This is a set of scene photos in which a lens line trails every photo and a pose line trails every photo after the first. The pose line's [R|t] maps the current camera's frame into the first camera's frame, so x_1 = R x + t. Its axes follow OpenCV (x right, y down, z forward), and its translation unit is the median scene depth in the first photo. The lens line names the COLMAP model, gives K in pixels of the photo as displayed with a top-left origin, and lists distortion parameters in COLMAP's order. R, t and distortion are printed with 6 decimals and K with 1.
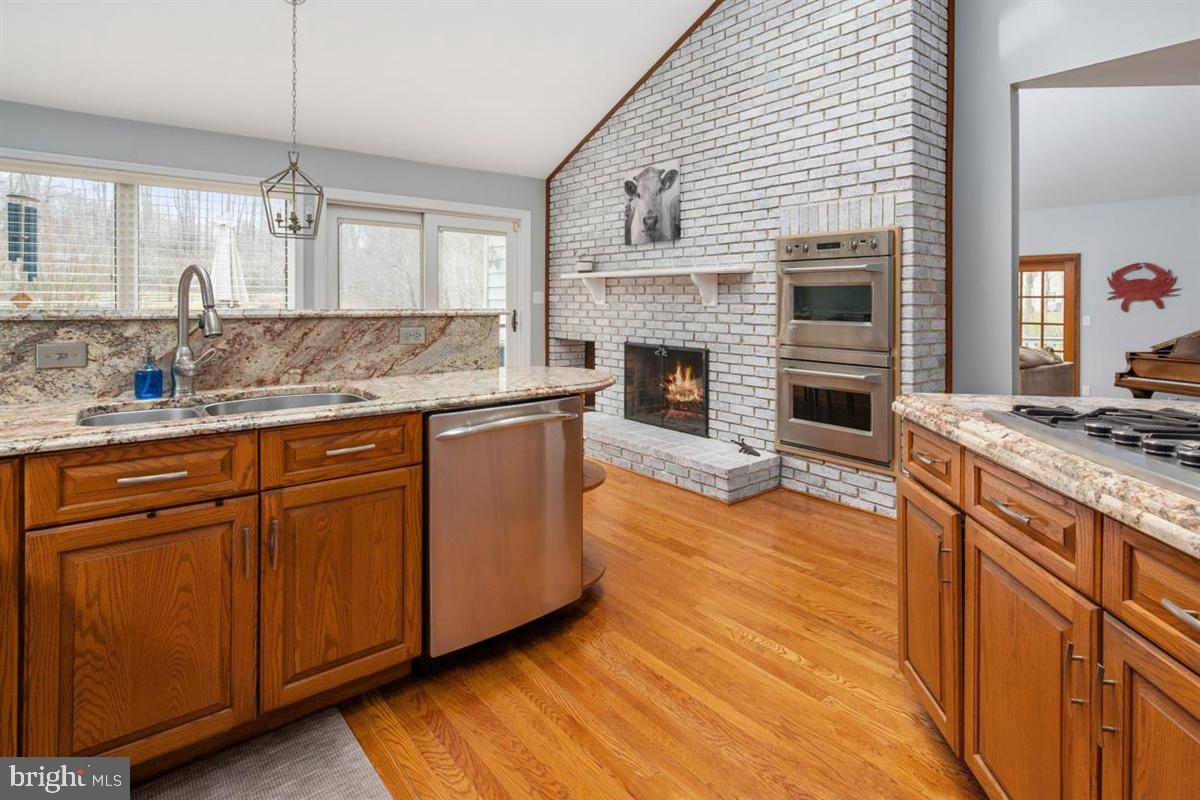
lens RADIAL K [[609.1, 0, 596.5], [0, 609.1, 306.7], [0, 0, 1]] dist [-0.000522, -0.000141]
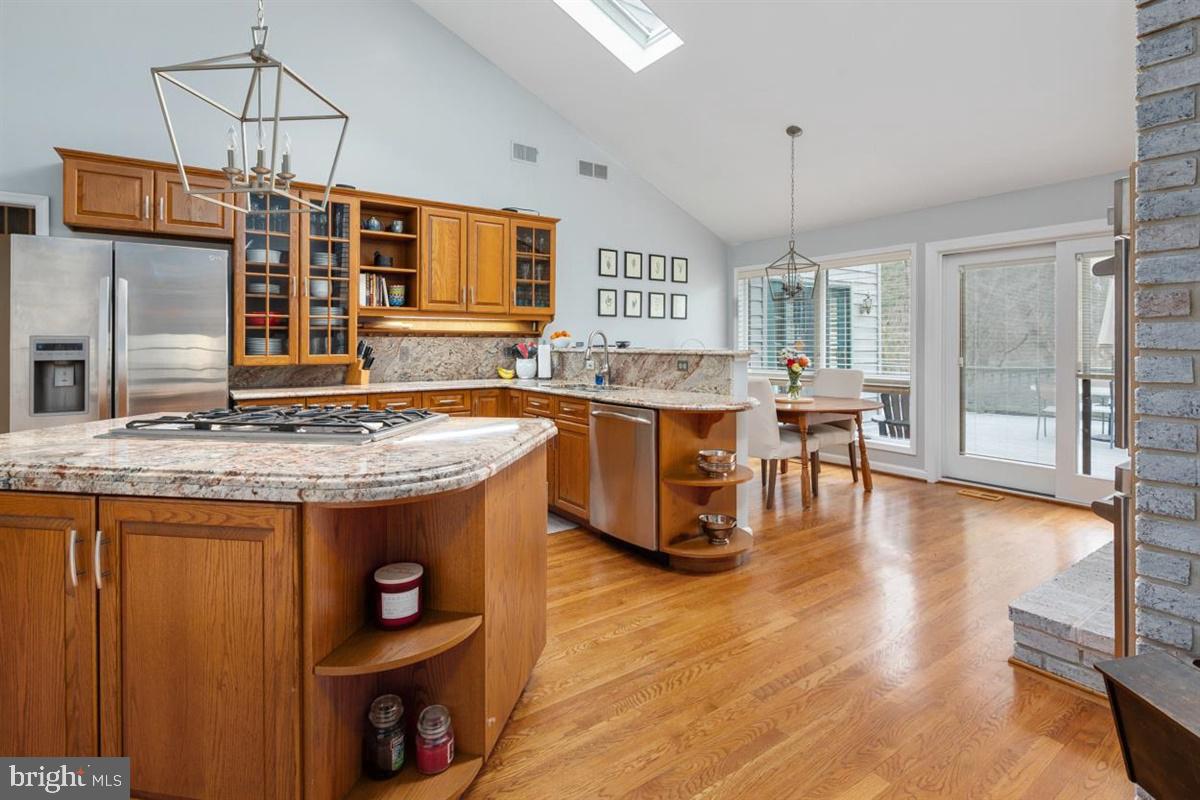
lens RADIAL K [[588.8, 0, 600.6], [0, 588.8, 344.9], [0, 0, 1]] dist [-0.001001, -0.001063]
pose [[-0.063109, -0.001945, -0.998005, 0.925774], [-0.007387, 0.999972, -0.001482, -0.003336], [0.997979, 0.007279, -0.063121, 0.649988]]
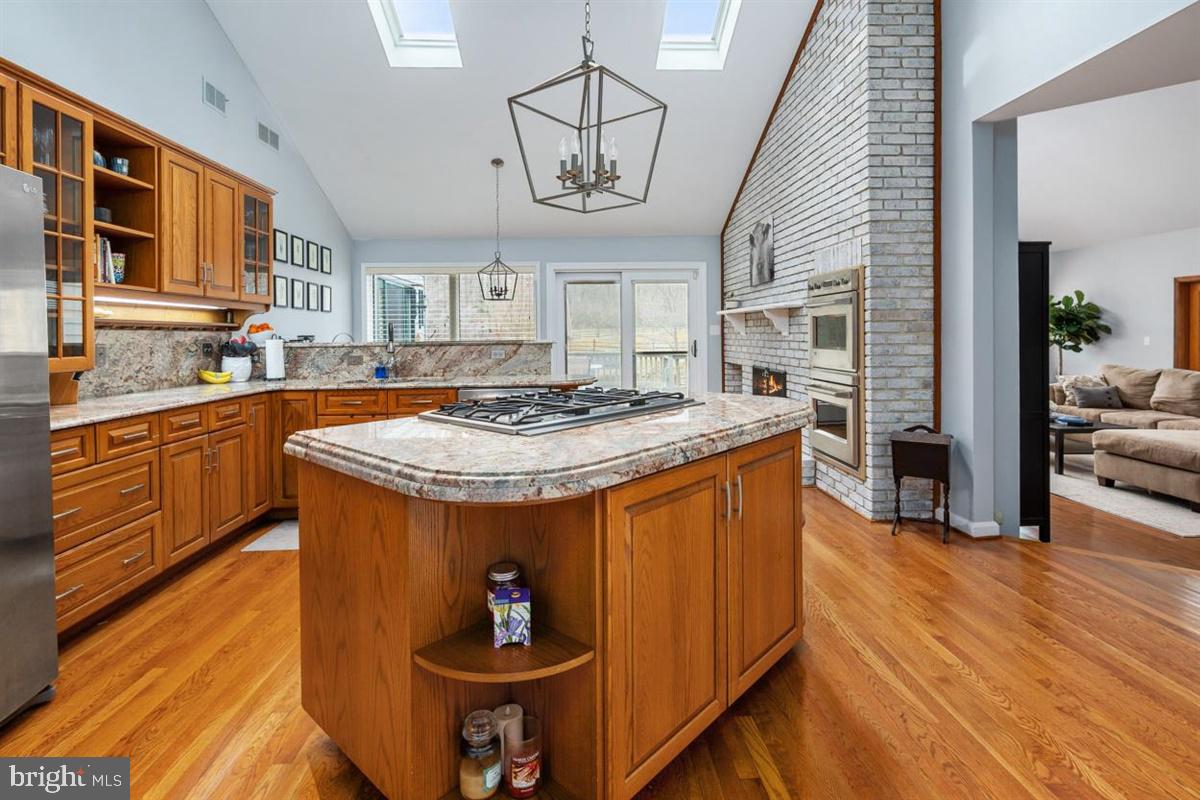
lens RADIAL K [[588.8, 0, 600.6], [0, 588.8, 344.9], [0, 0, 1]] dist [-0.001001, -0.001063]
pose [[0.810135, -0.005366, -0.586219, 0.750194], [0.012253, 0.999895, 0.007780, 0.005774], [0.586115, -0.013486, 0.810115, -0.208331]]
